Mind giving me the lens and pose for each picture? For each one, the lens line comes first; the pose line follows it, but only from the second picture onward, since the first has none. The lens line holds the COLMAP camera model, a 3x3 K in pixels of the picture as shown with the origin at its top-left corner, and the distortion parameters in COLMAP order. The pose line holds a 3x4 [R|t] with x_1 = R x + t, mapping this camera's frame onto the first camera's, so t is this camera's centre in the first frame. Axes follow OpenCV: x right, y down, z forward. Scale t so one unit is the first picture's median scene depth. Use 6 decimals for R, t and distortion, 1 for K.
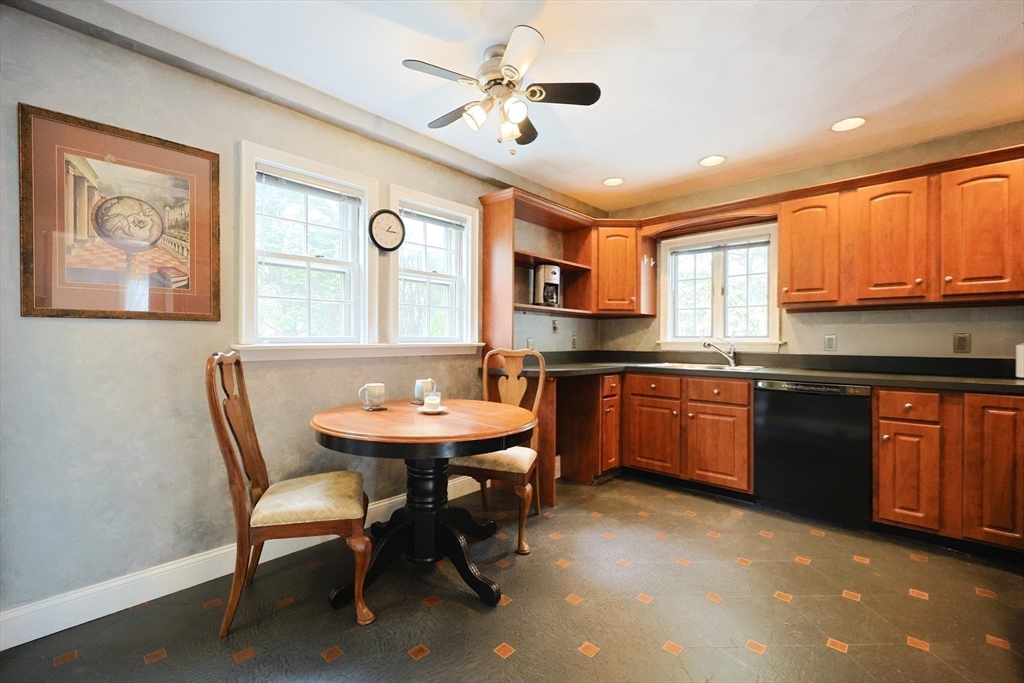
lens RADIAL K [[431.6, 0, 512.0], [0, 431.6, 341.5], [0, 0, 1]] dist [-0.000319, -0.000099]
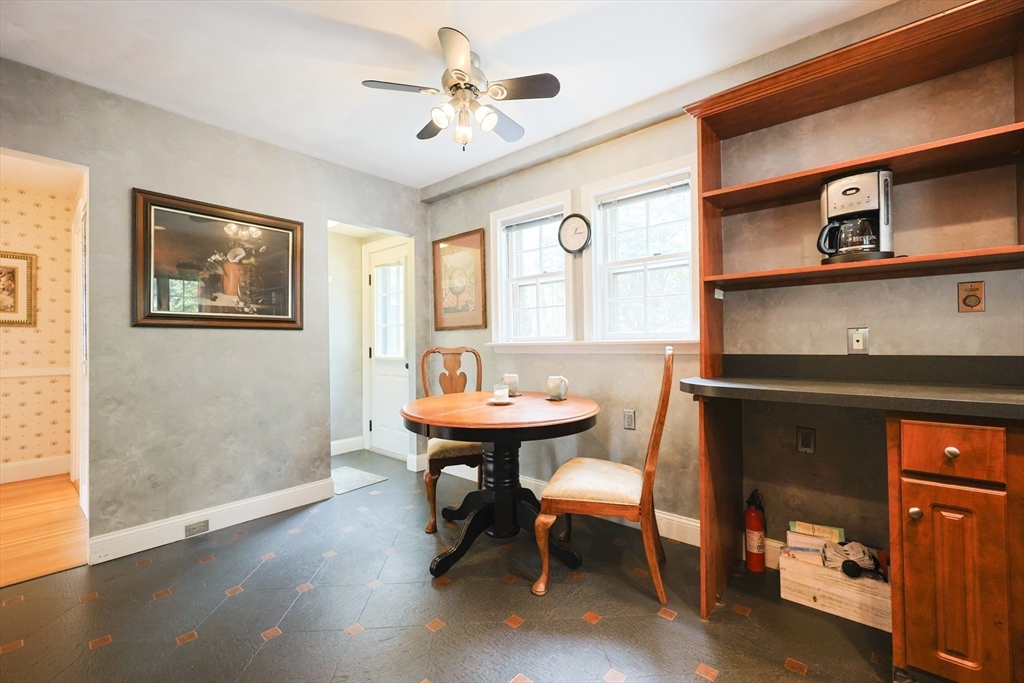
lens RADIAL K [[431.6, 0, 512.0], [0, 431.6, 341.5], [0, 0, 1]] dist [-0.000319, -0.000099]
pose [[0.036976, 0.000473, -0.999316, 0.798933], [0.014747, 0.999891, 0.001019, 0.001632], [0.999207, -0.014775, 0.036965, 0.851177]]
